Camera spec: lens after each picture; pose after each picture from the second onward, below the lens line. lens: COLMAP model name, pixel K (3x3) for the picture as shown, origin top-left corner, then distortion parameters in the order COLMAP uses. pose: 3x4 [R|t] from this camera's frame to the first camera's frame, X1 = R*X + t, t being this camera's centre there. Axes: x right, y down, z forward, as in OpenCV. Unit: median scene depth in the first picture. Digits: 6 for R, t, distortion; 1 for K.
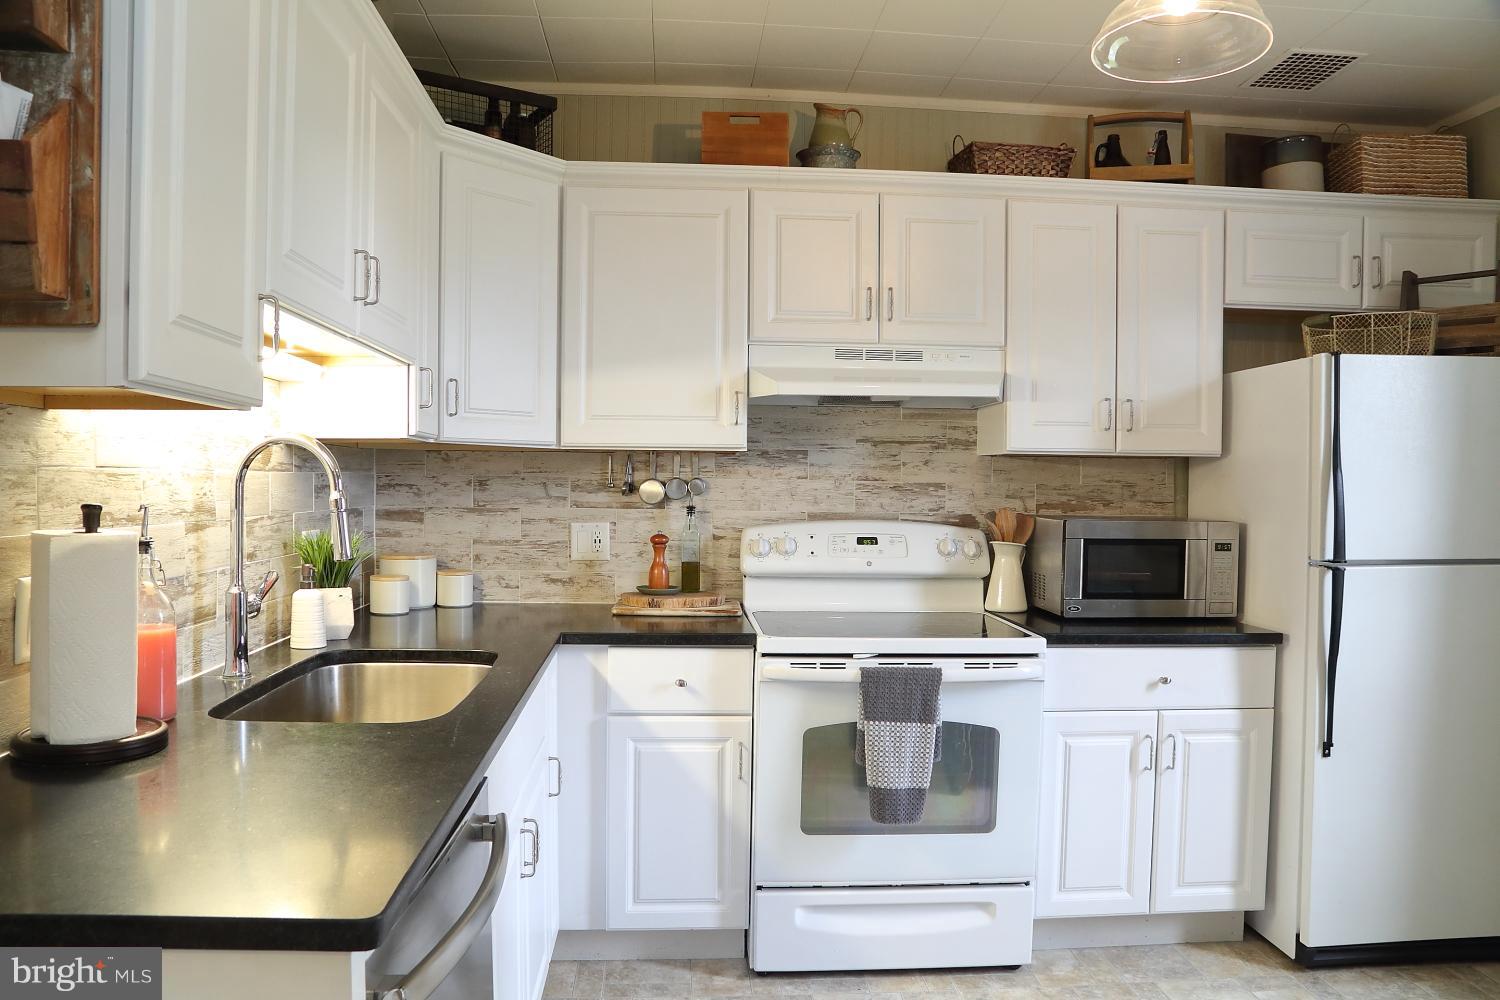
lens RADIAL K [[1080.9, 0, 724.8], [0, 1080.9, 500.3], [0, 0, 1]] dist [-0.120227, 0.066010]
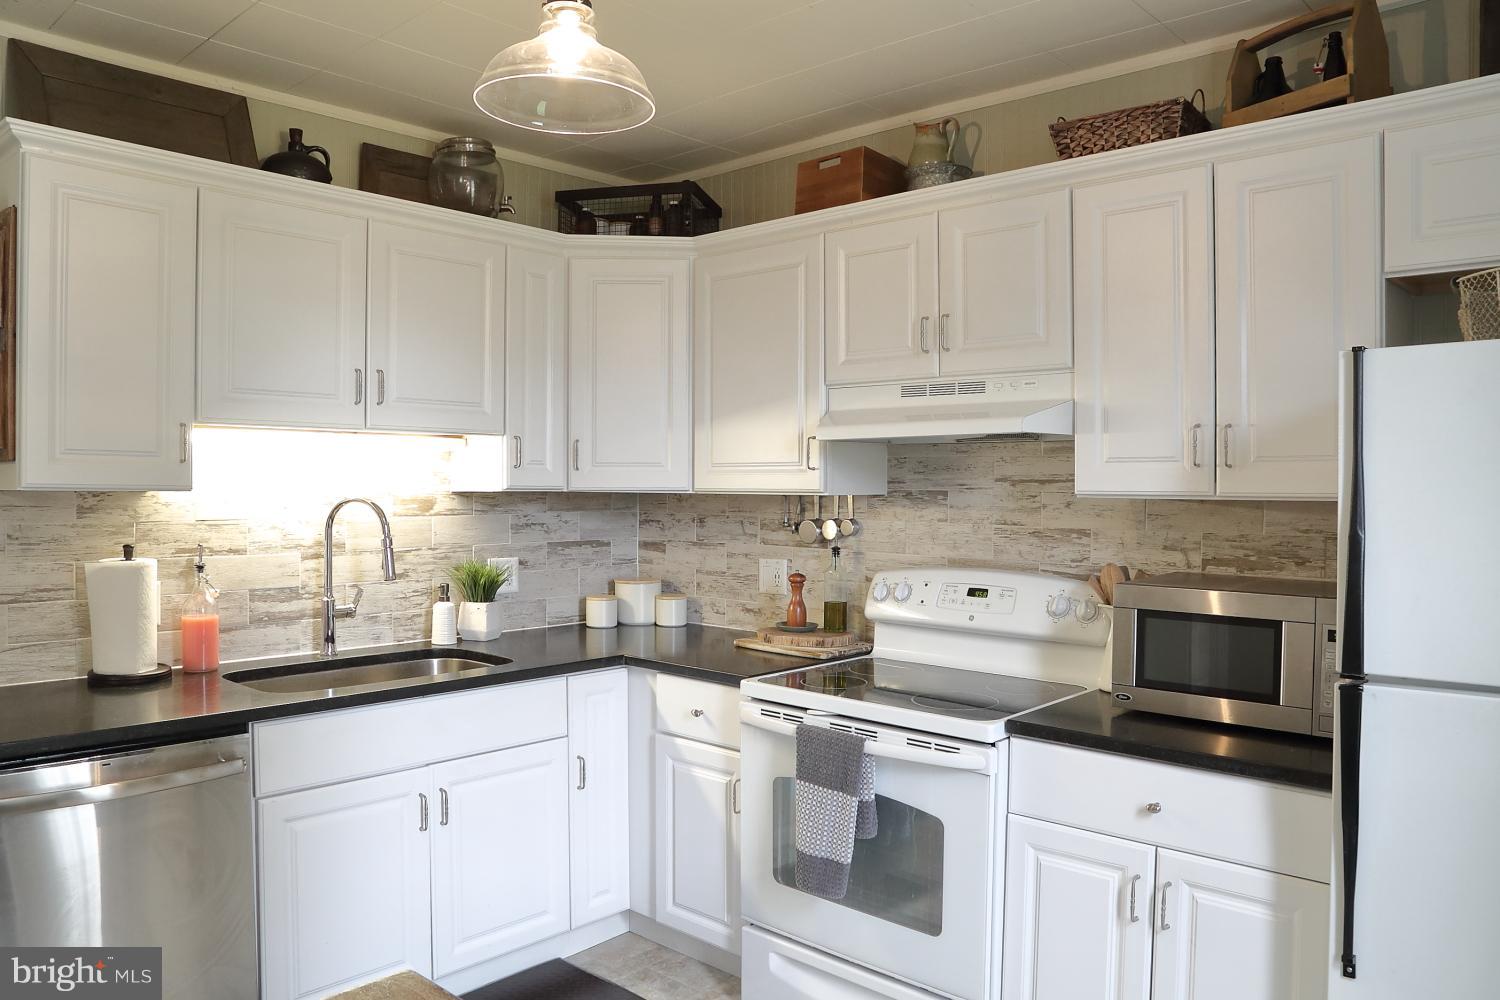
lens RADIAL K [[1080.9, 0, 724.8], [0, 1080.9, 500.3], [0, 0, 1]] dist [-0.120227, 0.066010]
pose [[0.679429, 0.004004, -0.733731, 0.668241], [-0.008595, 0.999960, -0.002502, -0.036566], [0.733691, 0.008007, 0.679436, 0.244061]]
